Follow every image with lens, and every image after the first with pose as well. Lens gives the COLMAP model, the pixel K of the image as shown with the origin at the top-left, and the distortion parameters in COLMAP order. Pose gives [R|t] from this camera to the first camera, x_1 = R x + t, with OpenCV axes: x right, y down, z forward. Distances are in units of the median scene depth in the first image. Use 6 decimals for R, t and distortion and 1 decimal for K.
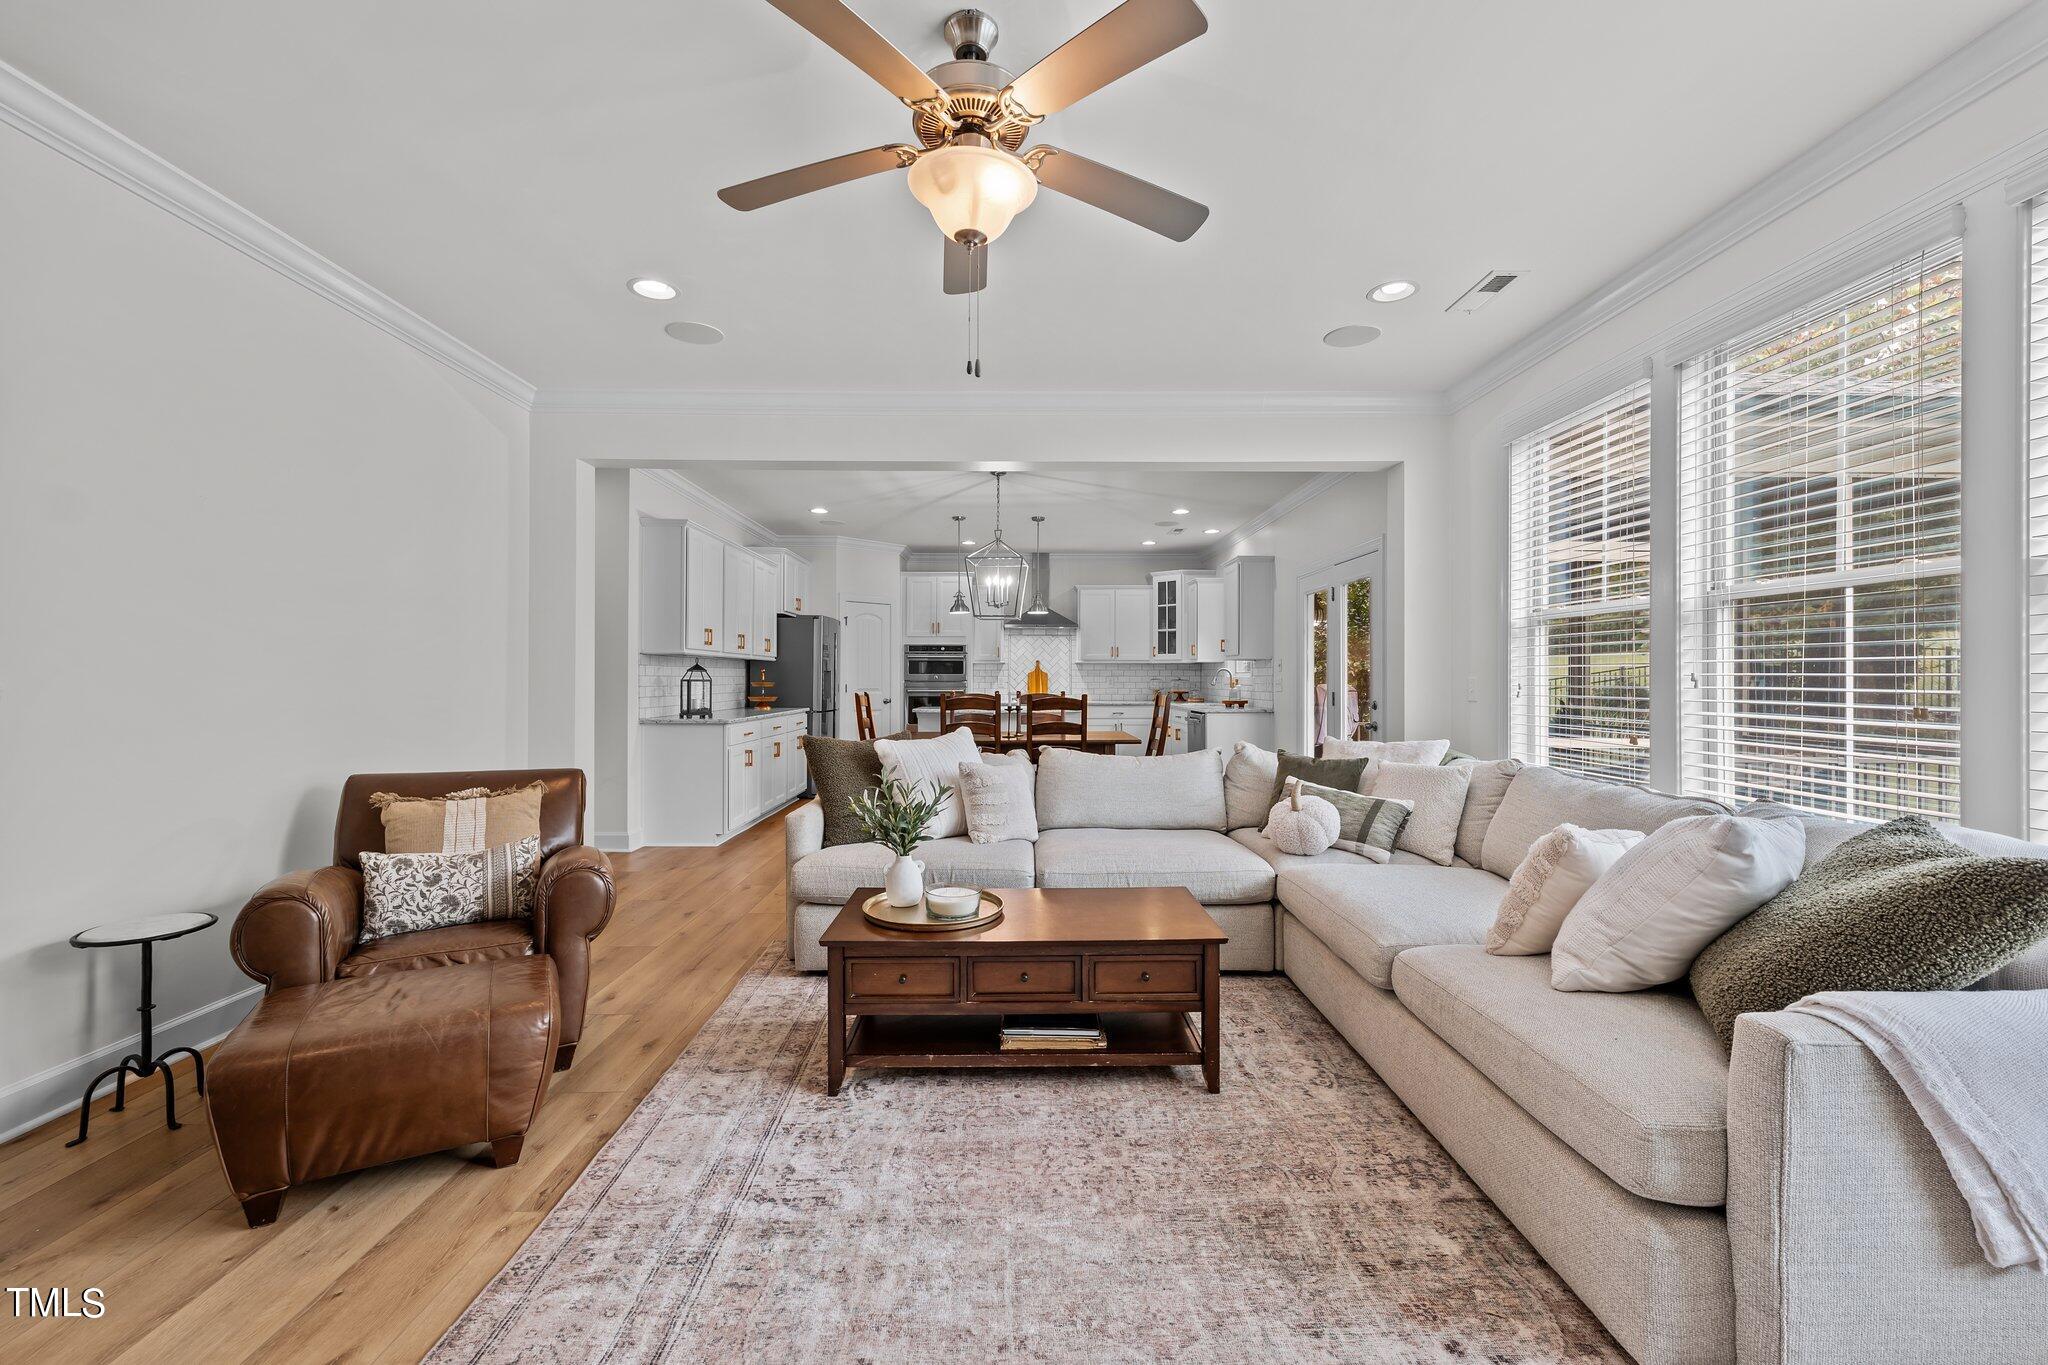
lens RADIAL K [[838.7, 0, 1022.0], [0, 838.7, 679.8], [0, 0, 1]] dist [-0.000918, 0.000252]
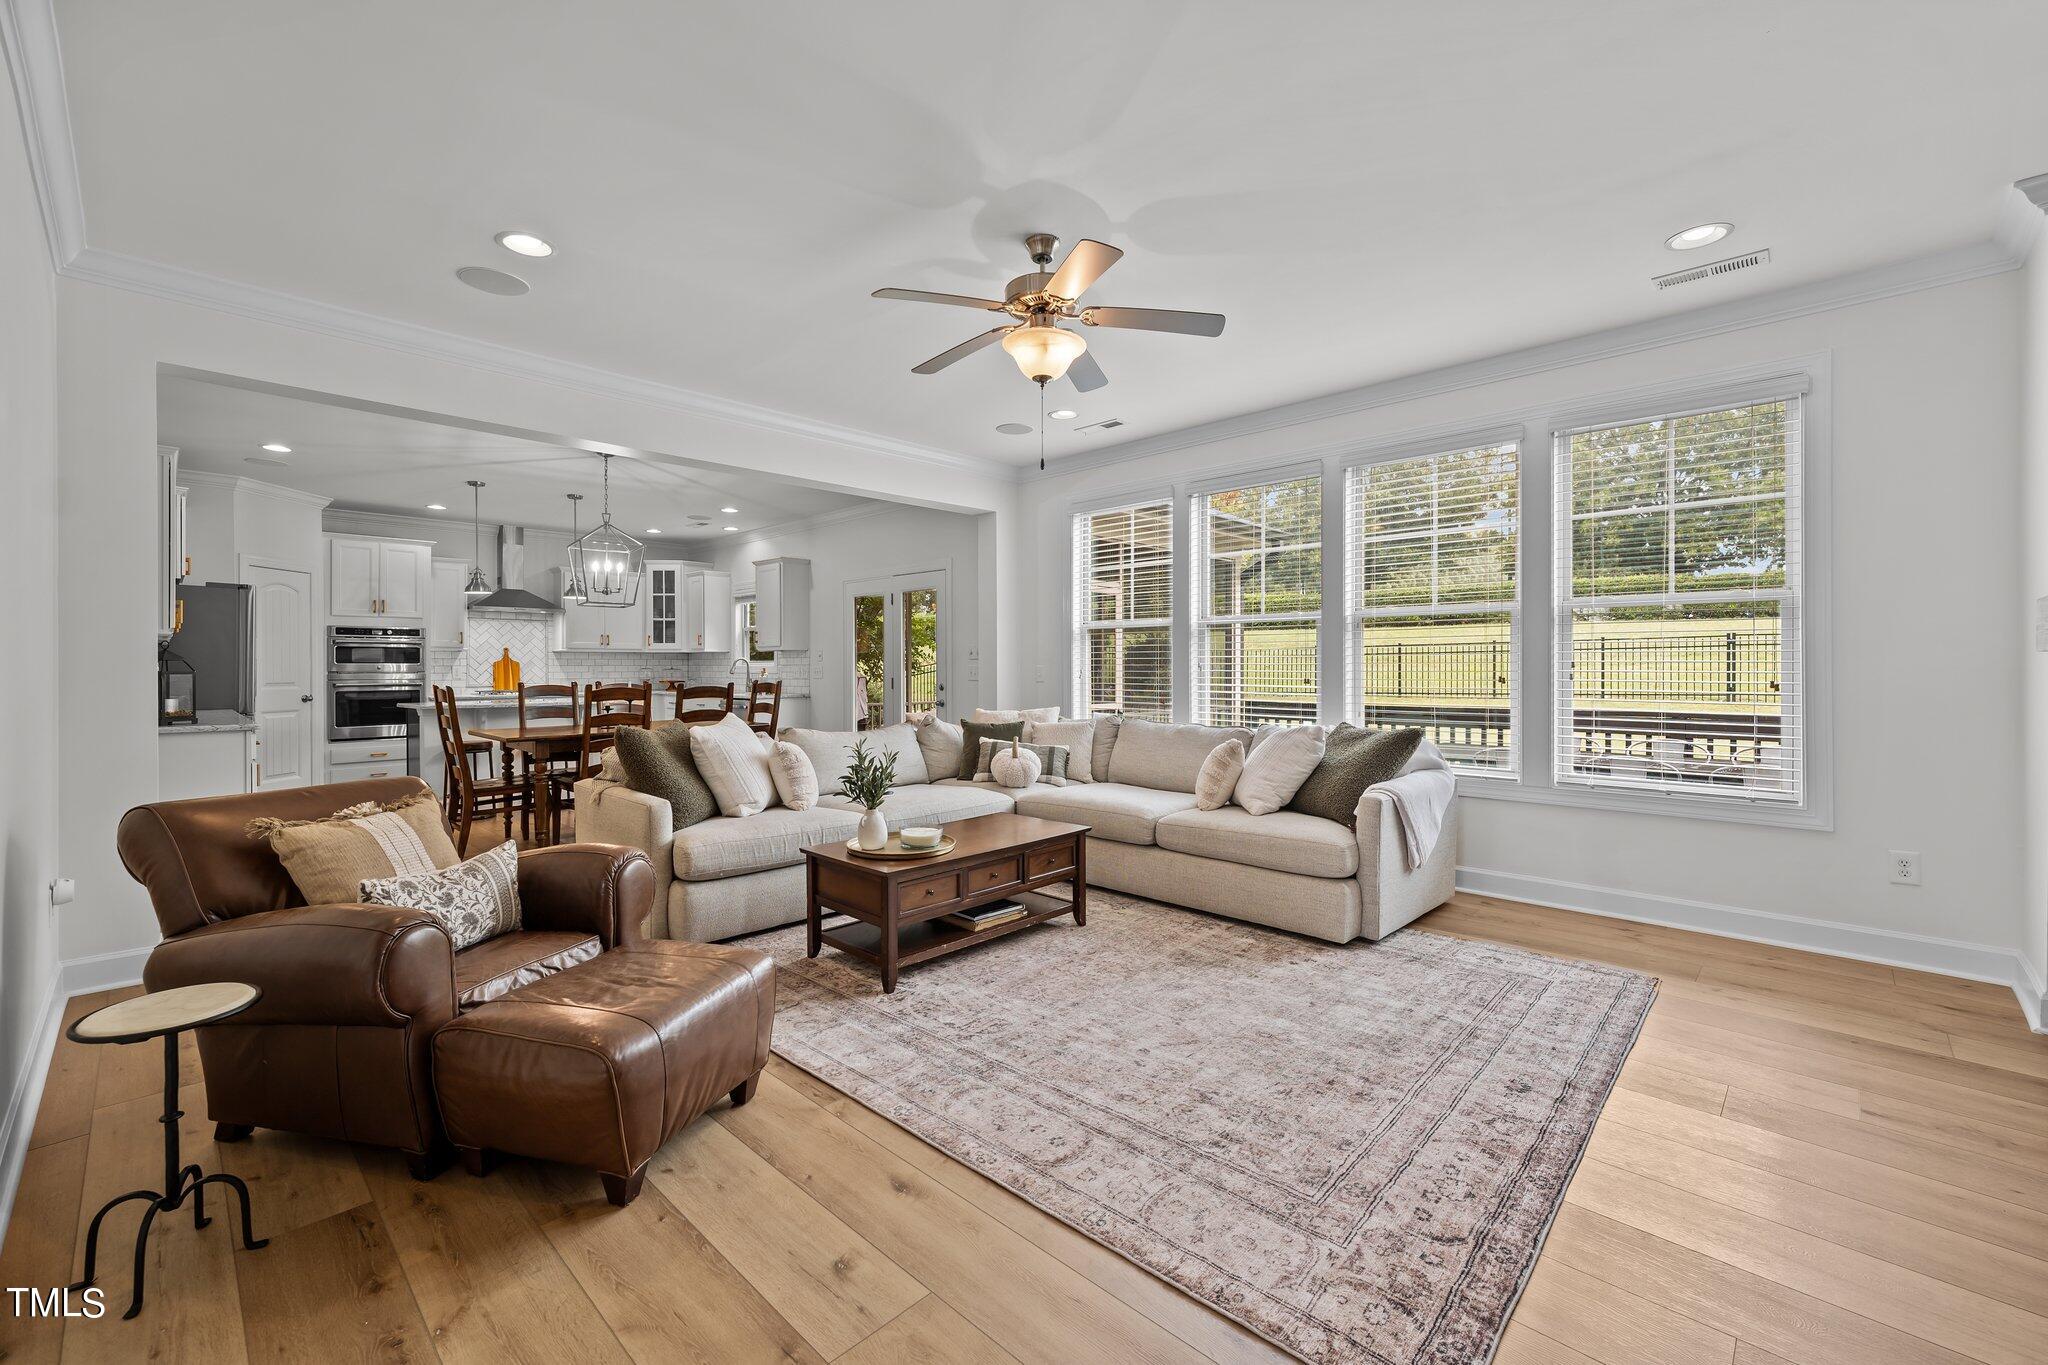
lens RADIAL K [[838.7, 0, 1024.7], [0, 838.7, 672.0], [0, 0, 1]] dist [-0.000918, 0.000252]
pose [[0.706213, -0.007419, 0.707961, -0.489787], [0.004481, 0.999972, 0.006008, -0.000902], [-0.707986, -0.001071, 0.706226, -0.025411]]
